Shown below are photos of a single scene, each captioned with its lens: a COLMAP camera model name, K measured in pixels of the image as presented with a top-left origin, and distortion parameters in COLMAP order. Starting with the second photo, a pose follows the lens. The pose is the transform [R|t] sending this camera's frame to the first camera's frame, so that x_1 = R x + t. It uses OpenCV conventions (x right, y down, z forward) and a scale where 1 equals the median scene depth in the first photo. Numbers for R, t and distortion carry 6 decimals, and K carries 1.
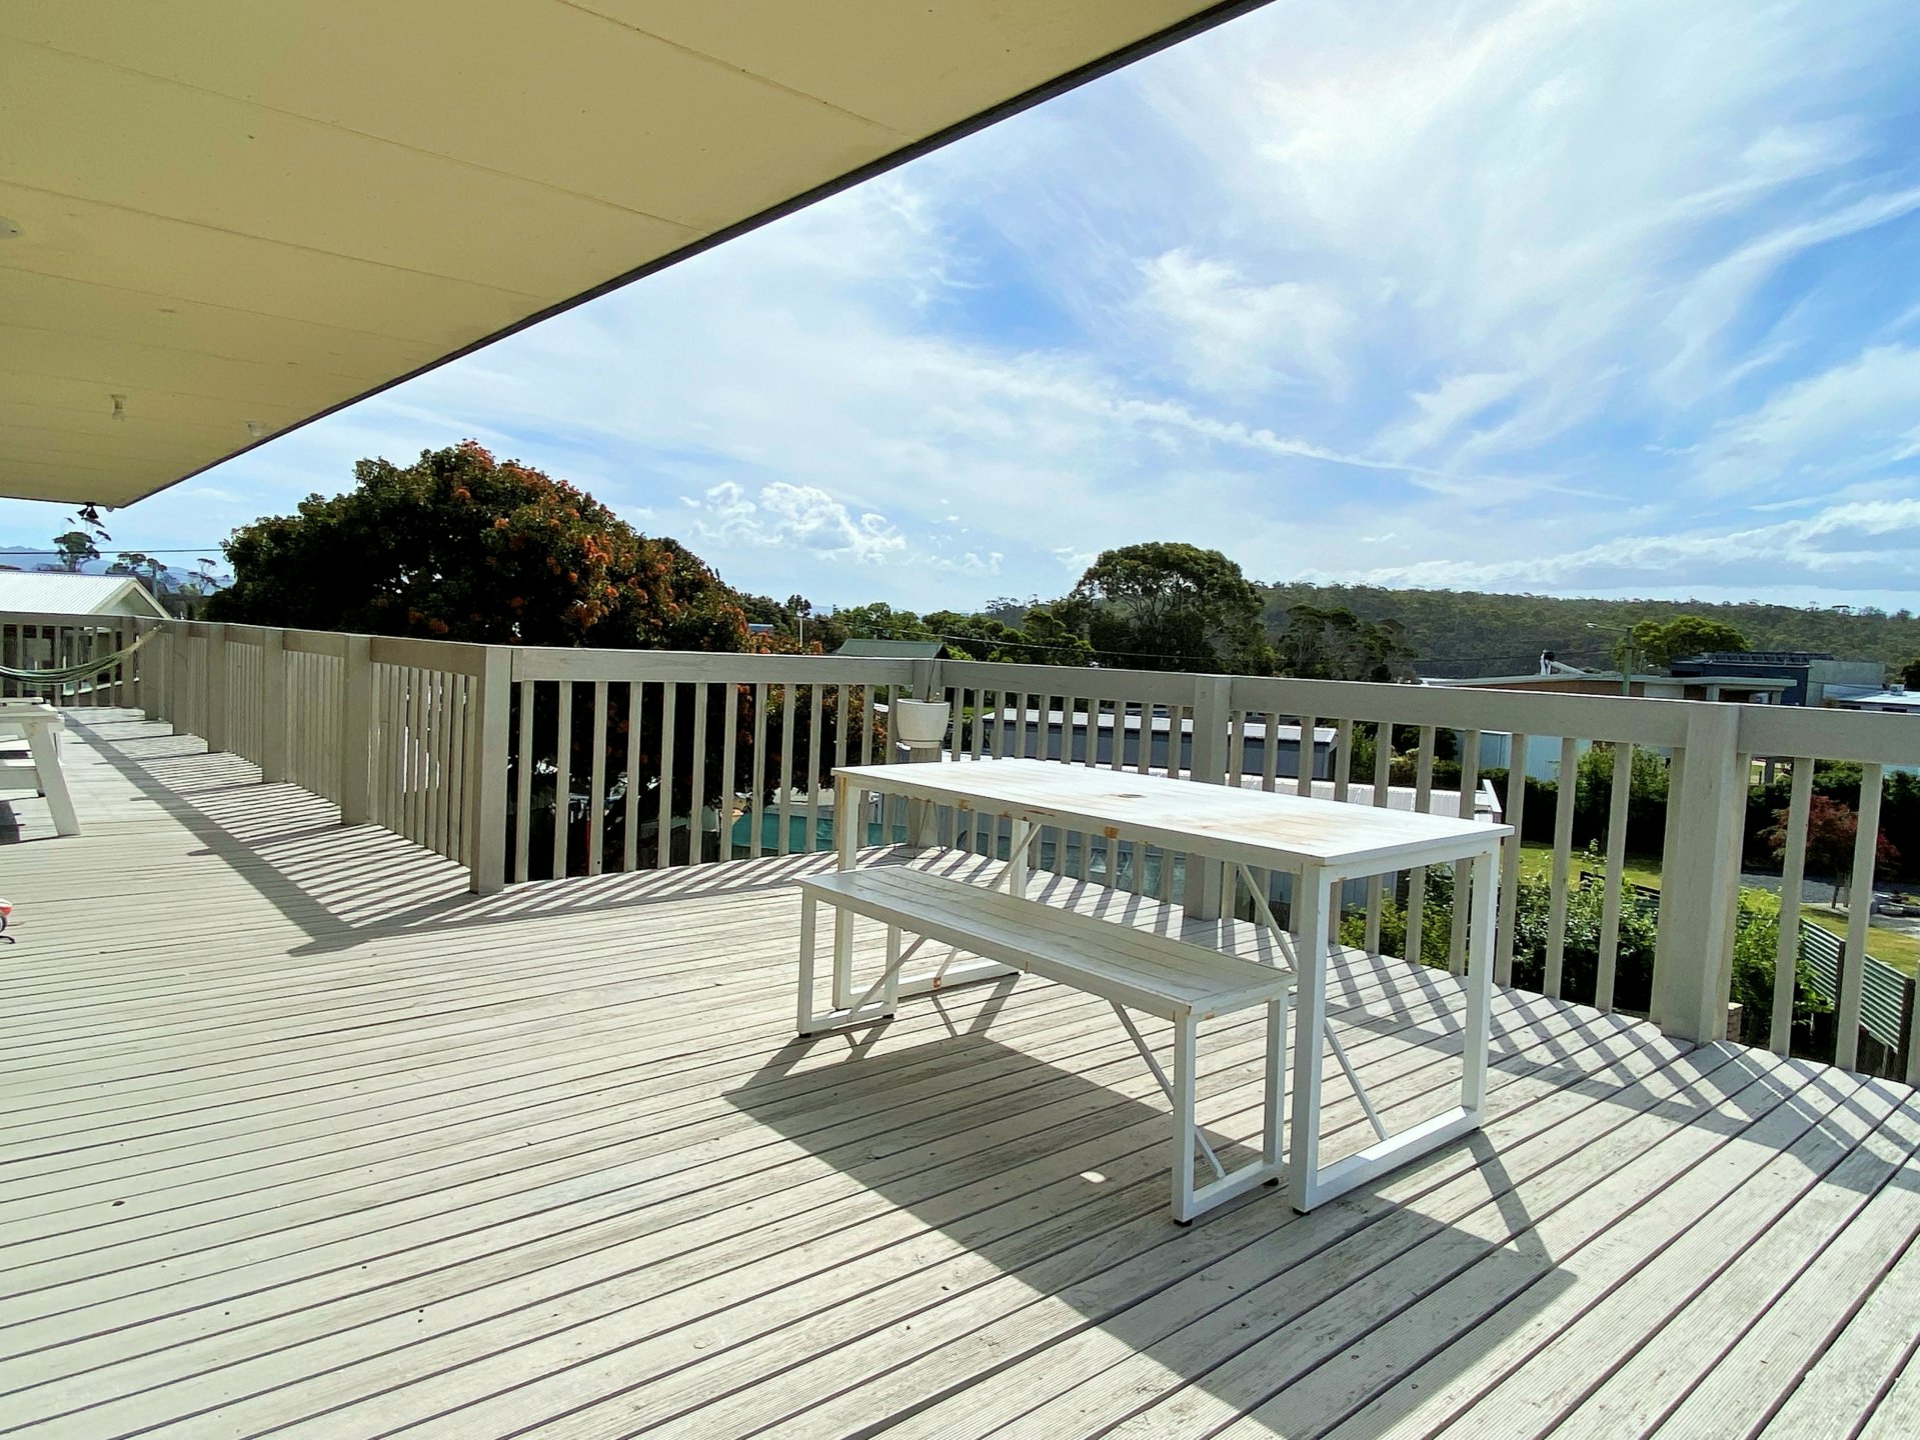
lens RADIAL K [[1213.8, 0, 966.2], [0, 1213.8, 723.0], [0, 0, 1]] dist [0.000159, -0.023325]
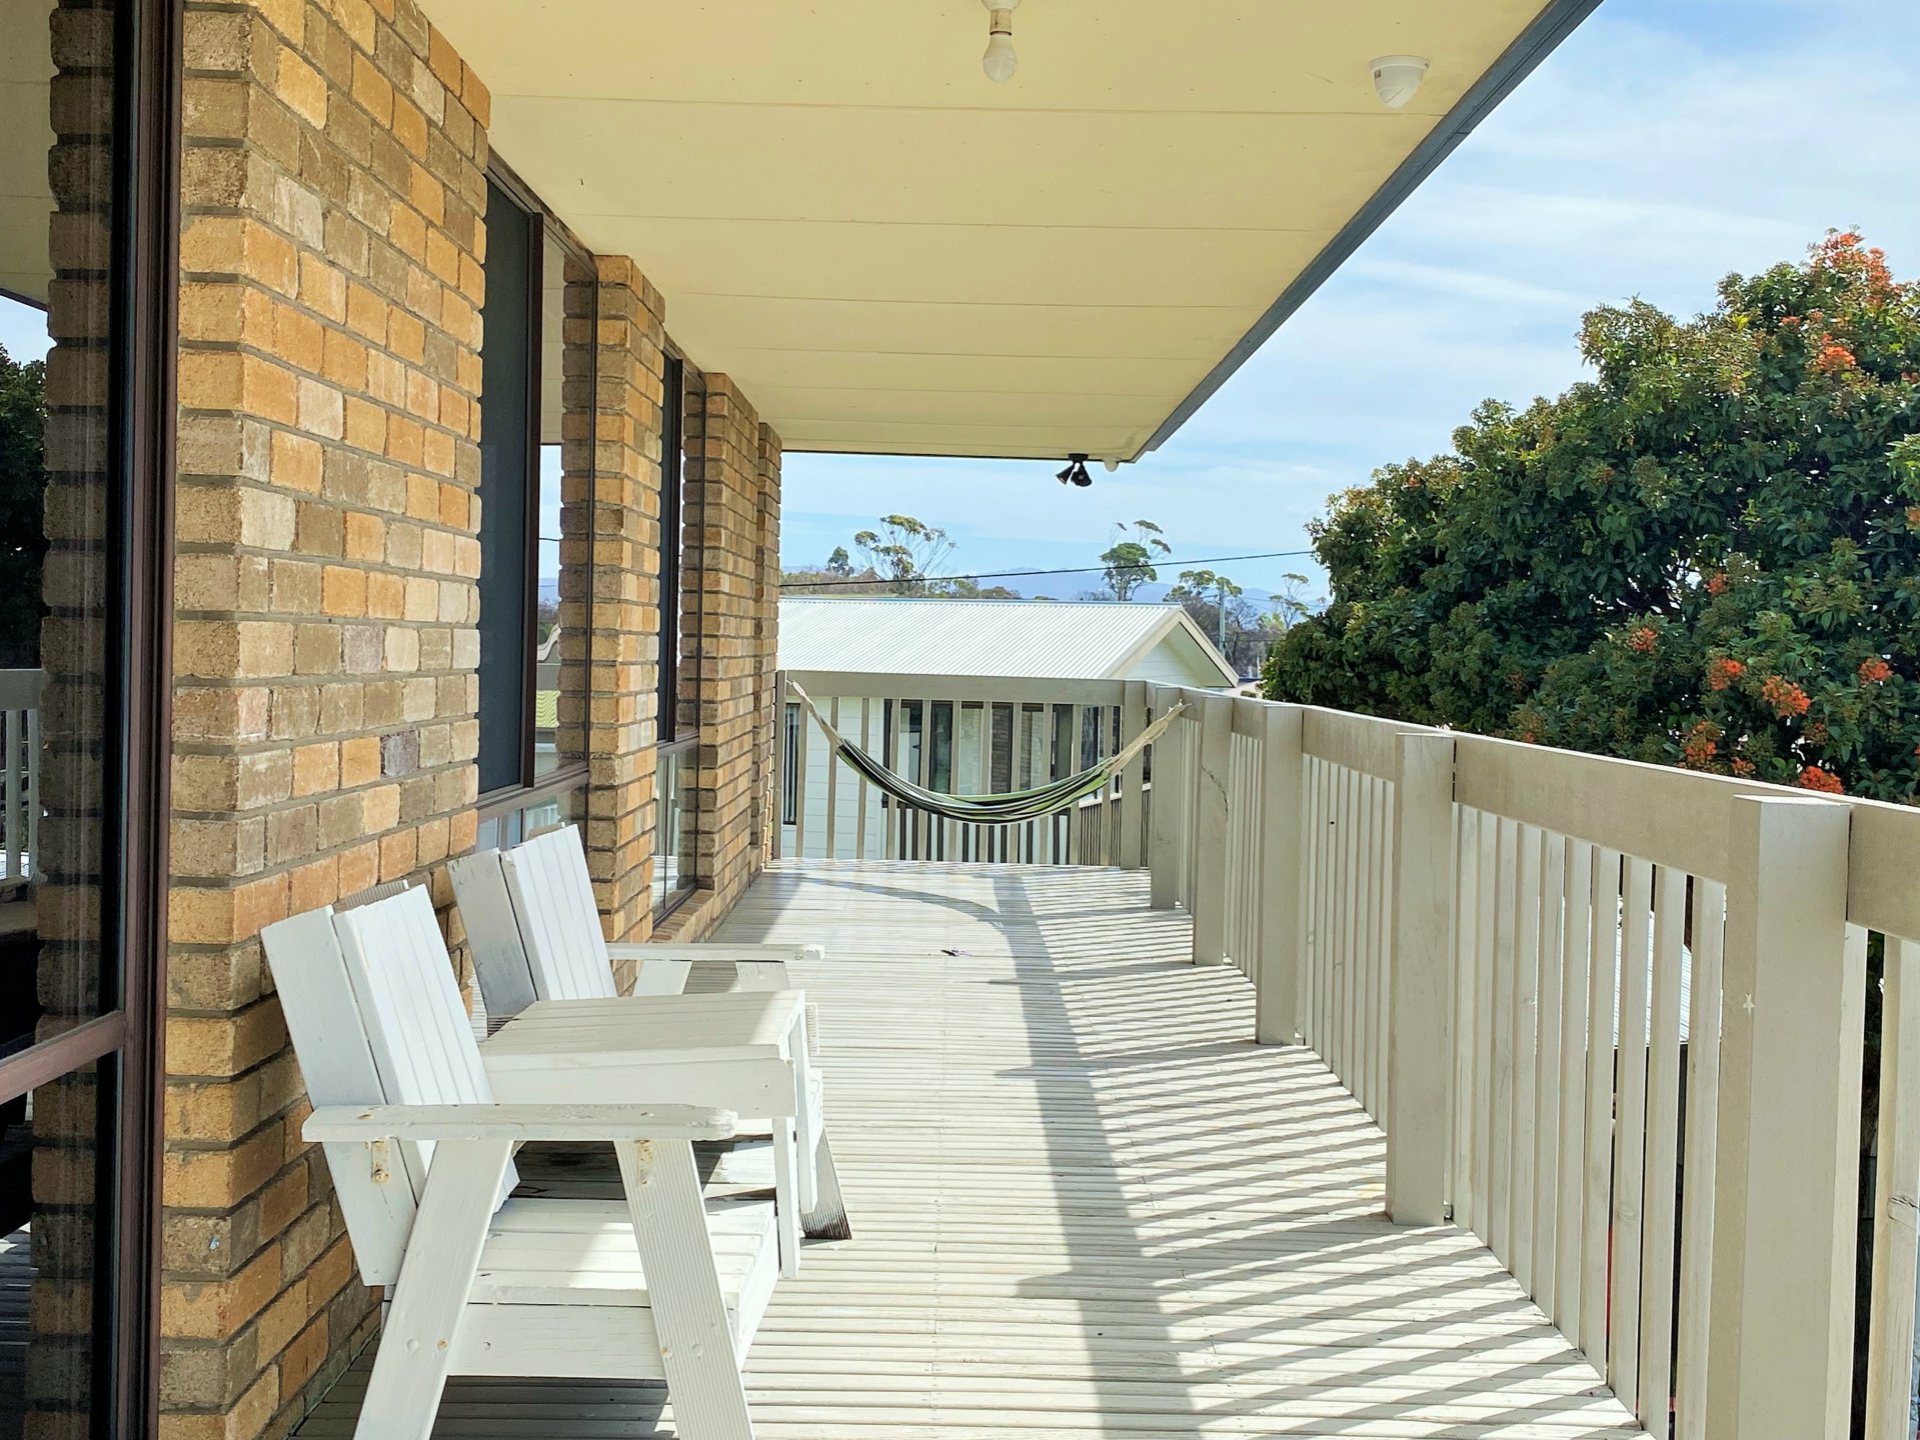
lens RADIAL K [[2177.0, 0, 958.7], [0, 2177.0, 720.8], [0, 0, 1]] dist [-0.006385, 0.000000]
pose [[0.756655, -0.003647, -0.653804, -0.155323], [-0.033045, 0.998493, -0.043813, -0.028007], [0.652978, 0.054756, 0.755395, 0.259959]]
